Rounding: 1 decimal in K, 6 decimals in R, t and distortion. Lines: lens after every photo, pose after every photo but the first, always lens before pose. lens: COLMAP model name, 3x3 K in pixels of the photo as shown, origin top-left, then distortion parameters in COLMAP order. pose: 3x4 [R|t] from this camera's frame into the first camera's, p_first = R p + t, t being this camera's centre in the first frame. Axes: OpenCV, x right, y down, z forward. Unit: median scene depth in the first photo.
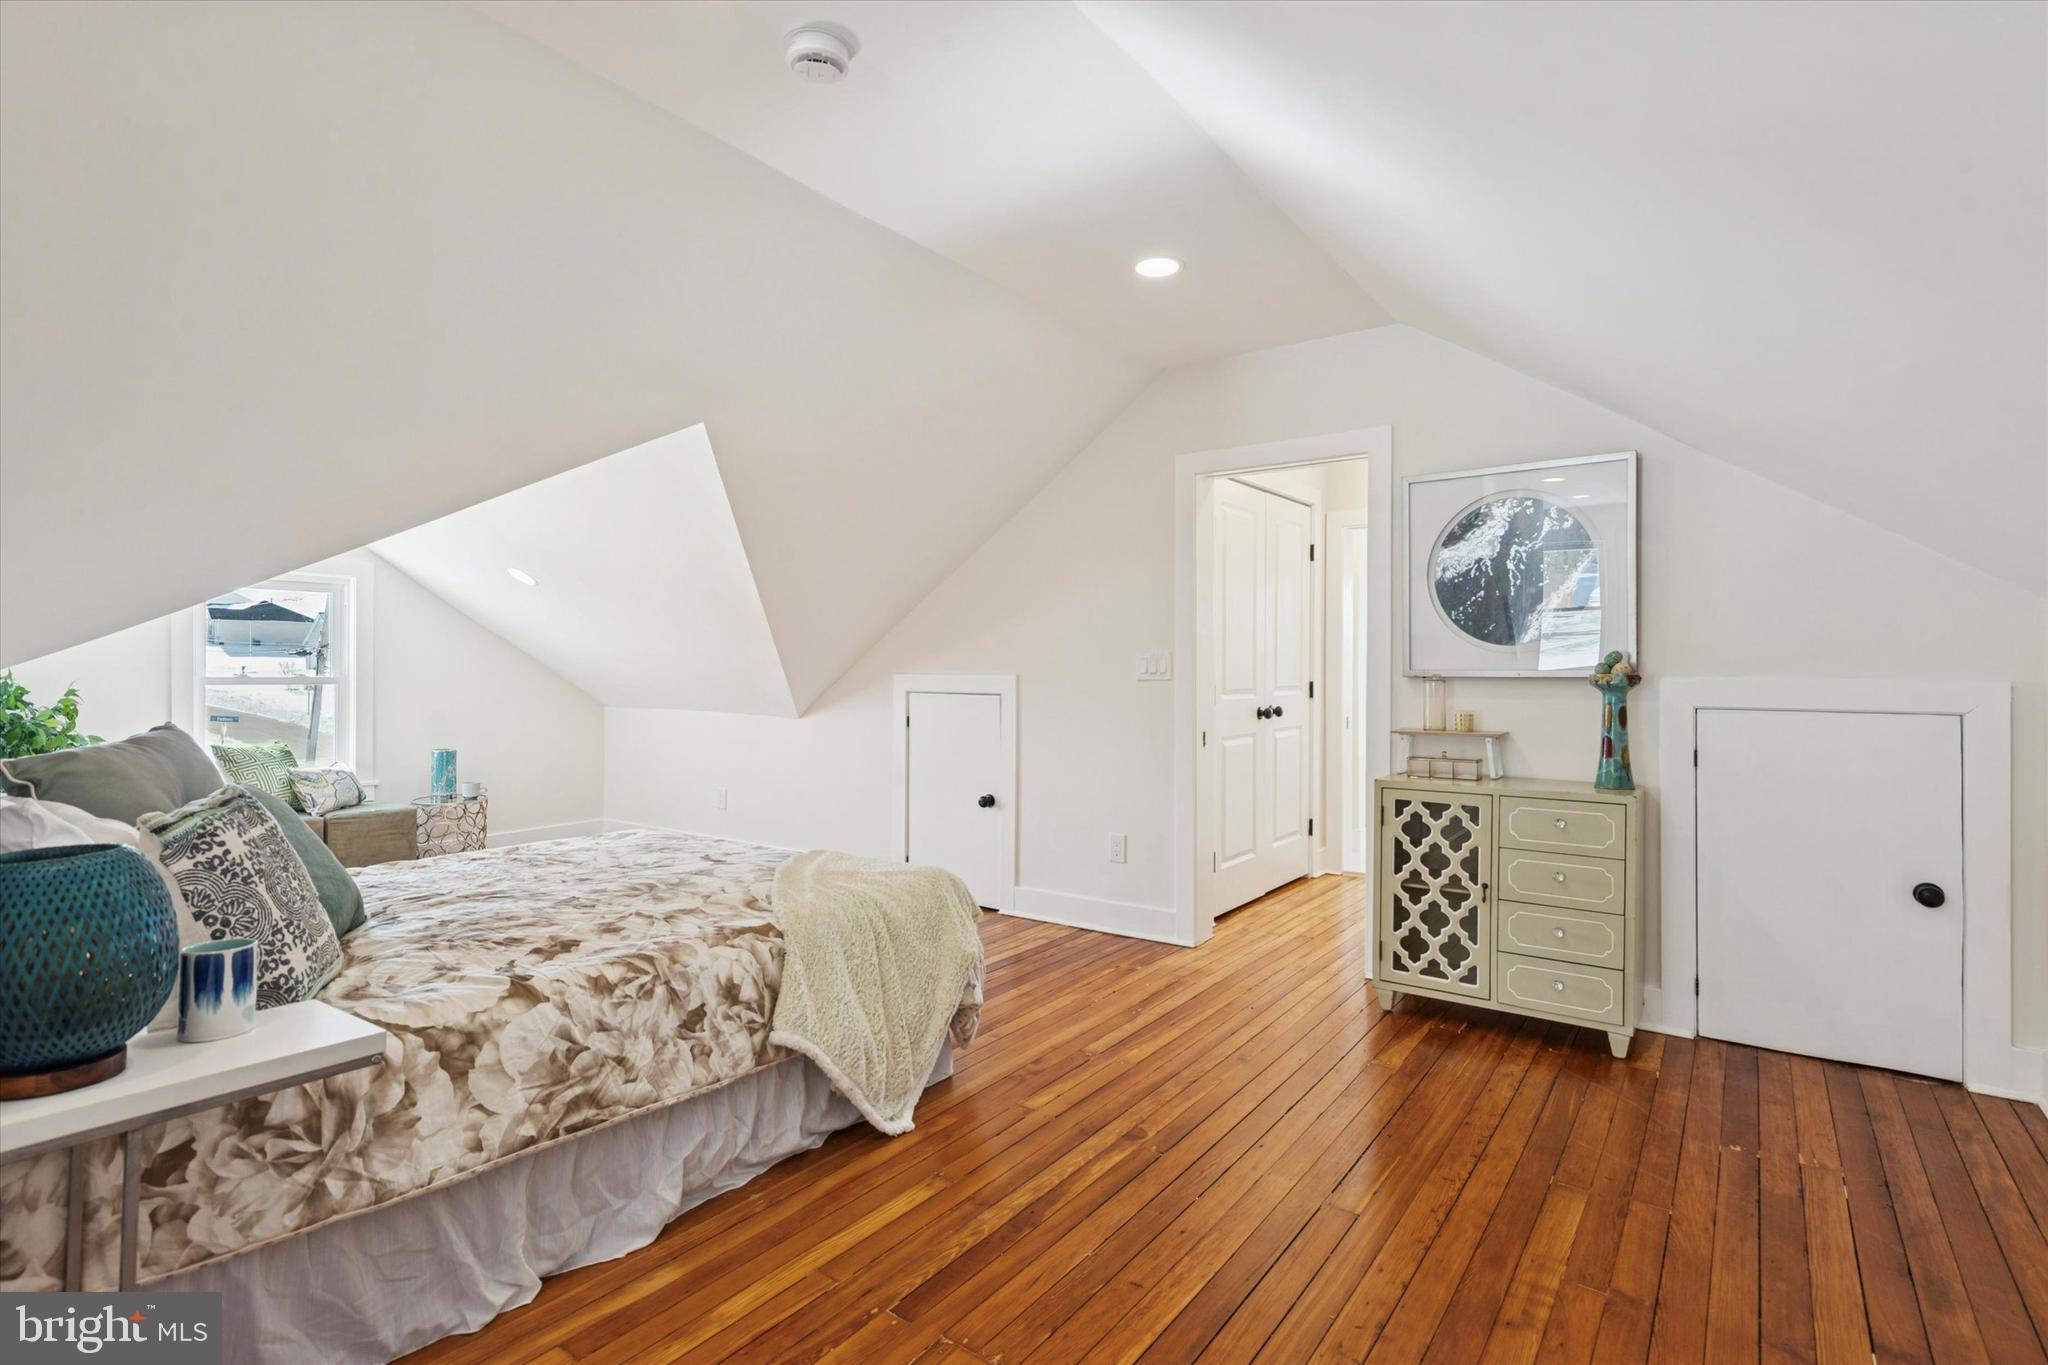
lens RADIAL K [[980.5, 0, 1034.3], [0, 980.5, 677.4], [0, 0, 1]] dist [0.002360, -0.005921]
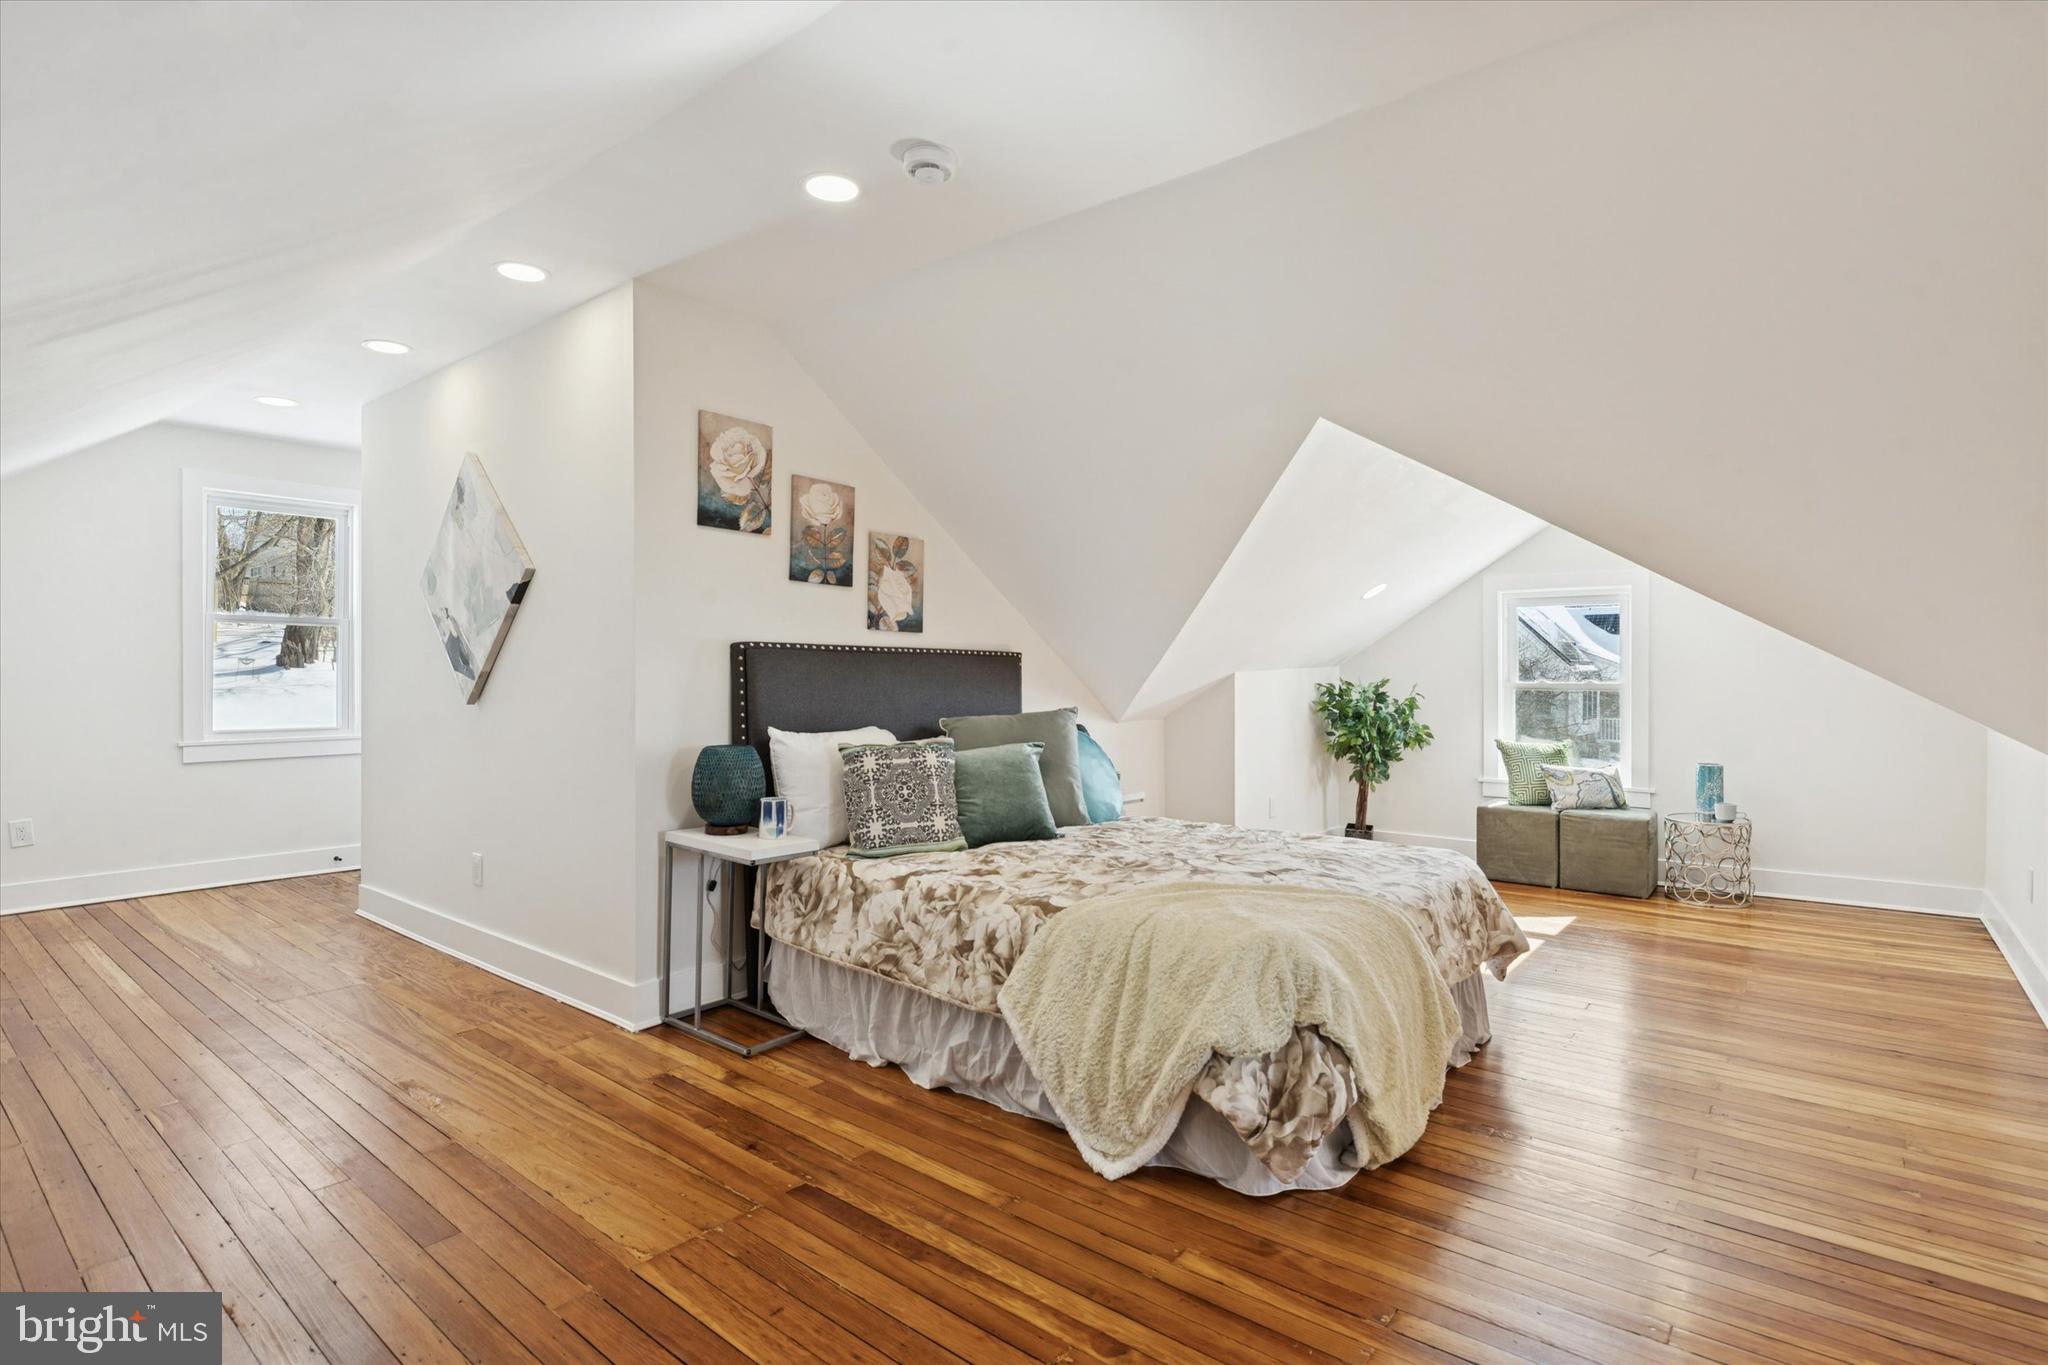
lens RADIAL K [[980.5, 0, 1034.3], [0, 980.5, 677.4], [0, 0, 1]] dist [0.002360, -0.005921]
pose [[-0.037647, 0.005681, -0.999275, 0.980593], [-0.011185, 0.999919, 0.006106, -0.017433], [0.999229, 0.011407, -0.037580, 1.185195]]
